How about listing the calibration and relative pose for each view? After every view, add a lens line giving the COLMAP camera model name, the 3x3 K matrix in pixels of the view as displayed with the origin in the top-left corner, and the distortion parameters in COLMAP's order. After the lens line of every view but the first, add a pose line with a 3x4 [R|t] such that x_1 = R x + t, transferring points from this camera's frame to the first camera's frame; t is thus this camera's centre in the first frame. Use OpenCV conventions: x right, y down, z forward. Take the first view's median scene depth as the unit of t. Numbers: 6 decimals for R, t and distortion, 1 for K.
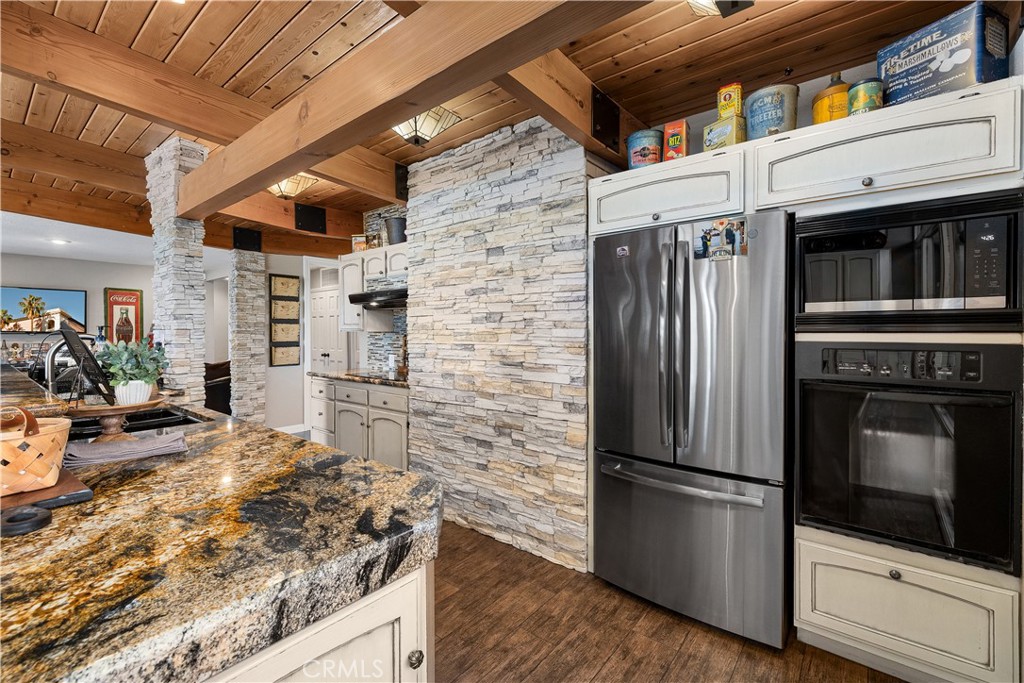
lens RADIAL K [[438.8, 0, 517.5], [0, 438.8, 333.5], [0, 0, 1]] dist [0.003834, -0.001530]
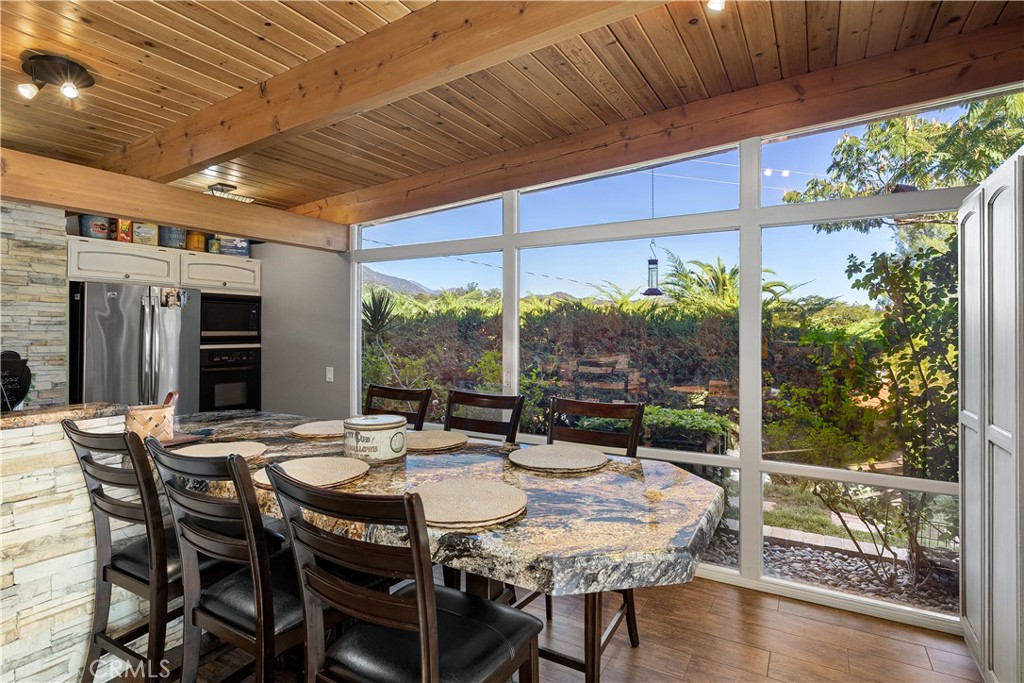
lens RADIAL K [[522.8, 0, 509.2], [0, 522.8, 332.7], [0, 0, 1]] dist [-0.007233, -0.000429]
pose [[-0.148243, -0.004530, 0.988941, -1.381124], [0.004619, 0.999975, 0.005273, -0.044181], [-0.988940, 0.005350, -0.148218, -0.090785]]
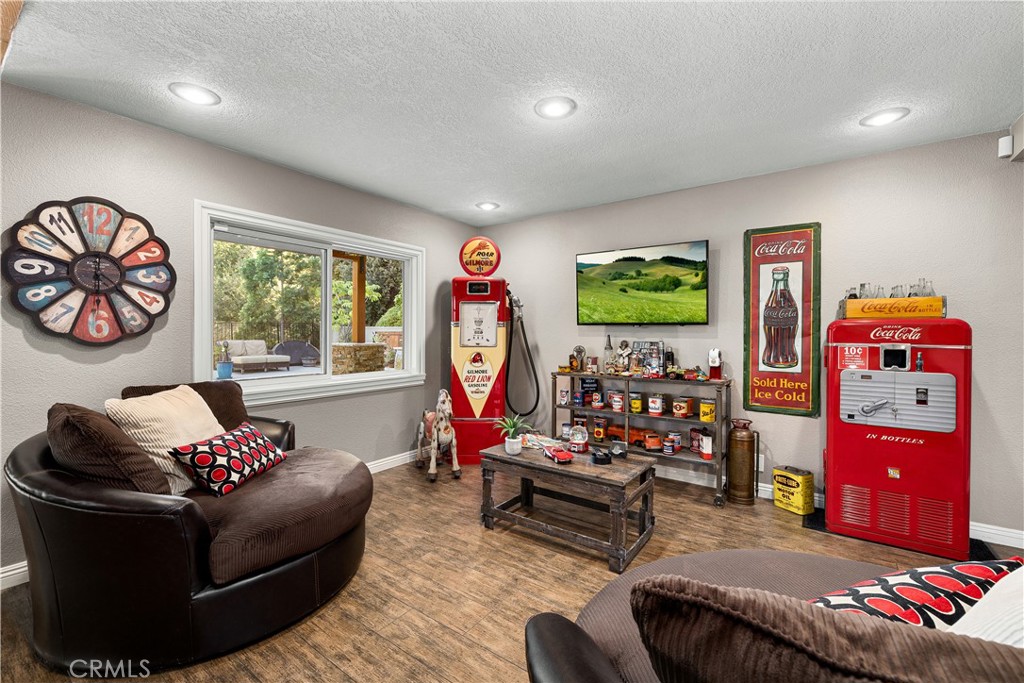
lens RADIAL K [[433.8, 0, 506.6], [0, 433.8, 332.9], [0, 0, 1]] dist [-0.000053, 0.000206]
pose [[0.041879, 0.006318, -0.999103, -1.192815], [-0.007477, 0.999954, 0.006010, 0.019314], [0.999095, 0.007218, 0.041925, 1.816932]]
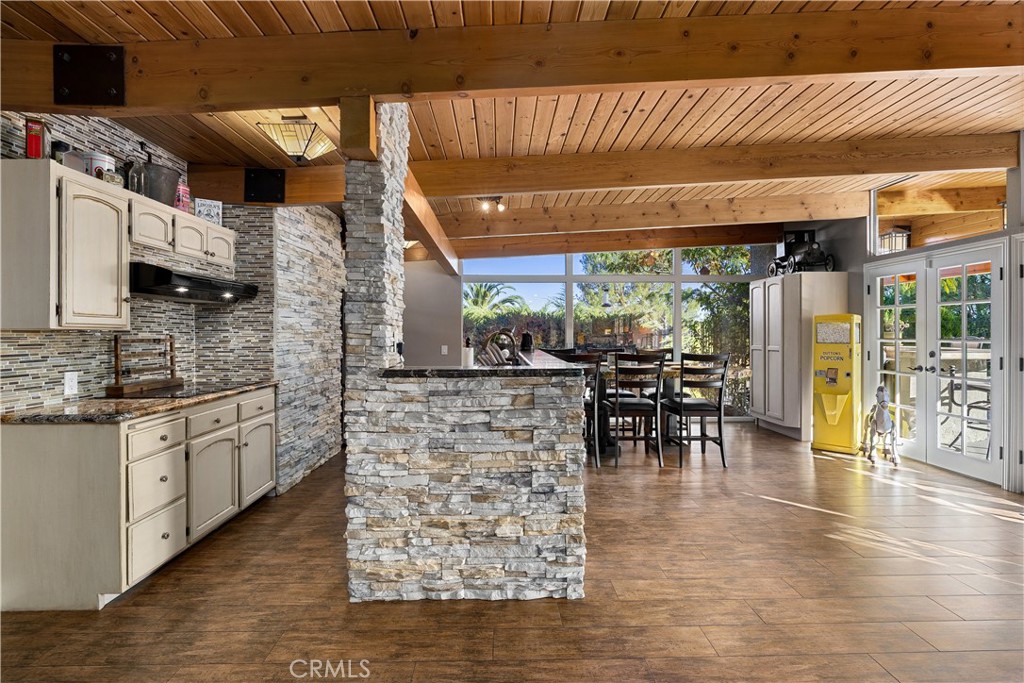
lens RADIAL K [[482.0, 0, 504.5], [0, 482.0, 336.3], [0, 0, 1]] dist [-0.008727, 0.000734]
pose [[-0.635730, -0.001452, 0.771910, -1.766392], [0.007929, 0.999933, 0.008411, 0.004793], [-0.771871, 0.011467, -0.635676, 1.571030]]
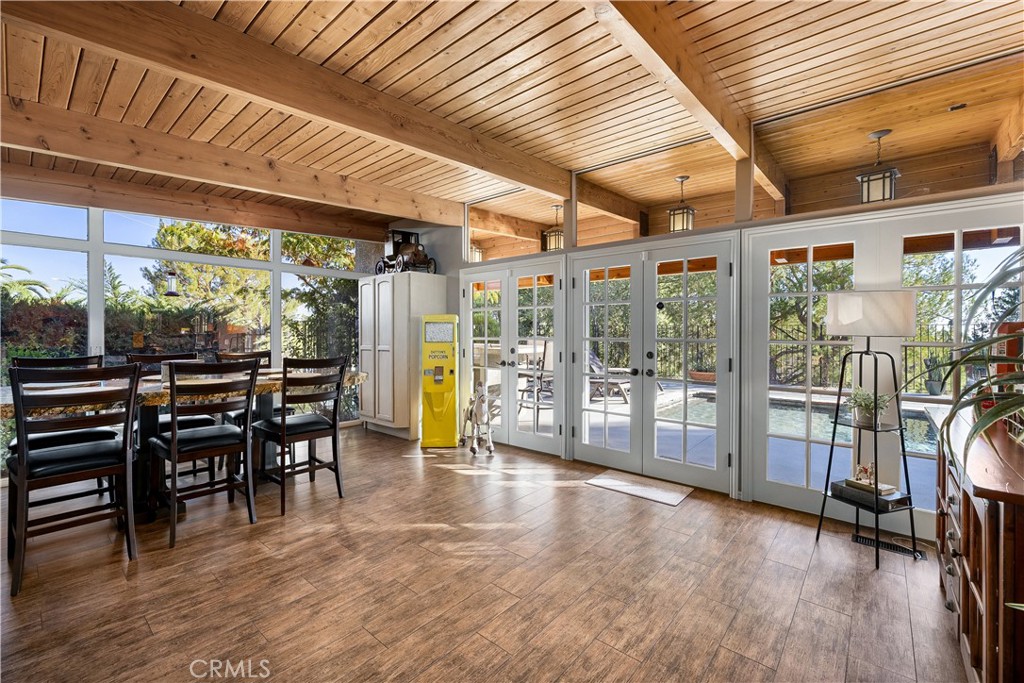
lens RADIAL K [[433.8, 0, 513.8], [0, 433.8, 334.5], [0, 0, 1]] dist [-0.000053, 0.000206]
pose [[-0.999464, 0.001498, 0.032706, -1.486844], [0.001739, 0.999971, 0.007356, 0.014008], [-0.032695, 0.007409, -0.999438, 1.117433]]
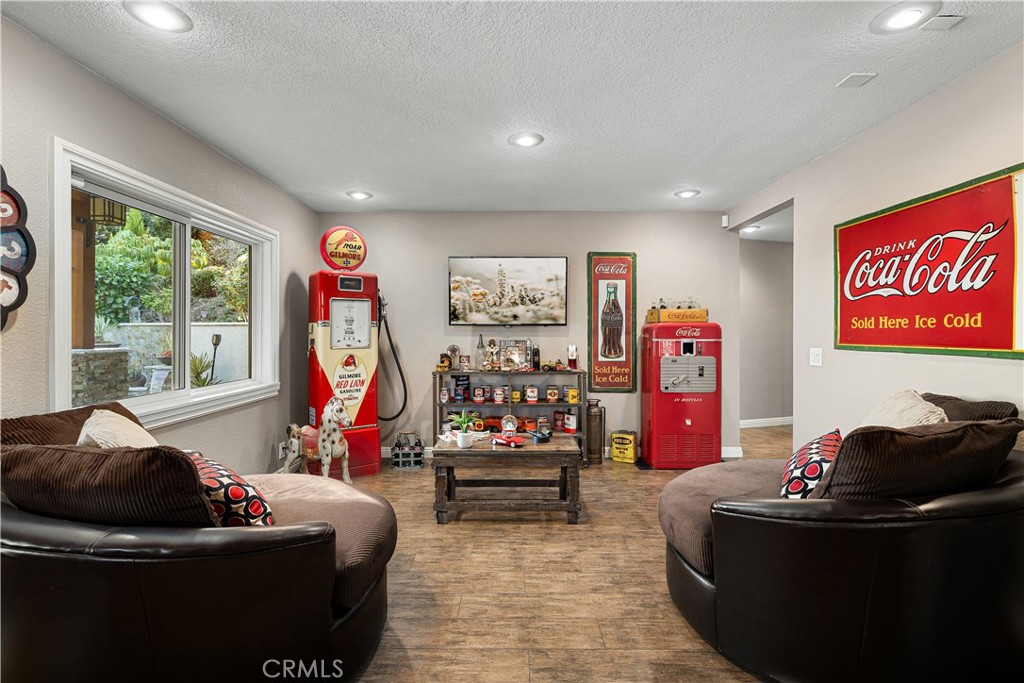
lens RADIAL K [[482.0, 0, 508.5], [0, 482.0, 330.3], [0, 0, 1]] dist [-0.008727, 0.000734]
pose [[0.622519, 0.001331, -0.782604, -1.205048], [-0.005291, 0.999983, -0.002508, 0.021005], [0.782587, 0.005701, 0.622515, 1.237799]]
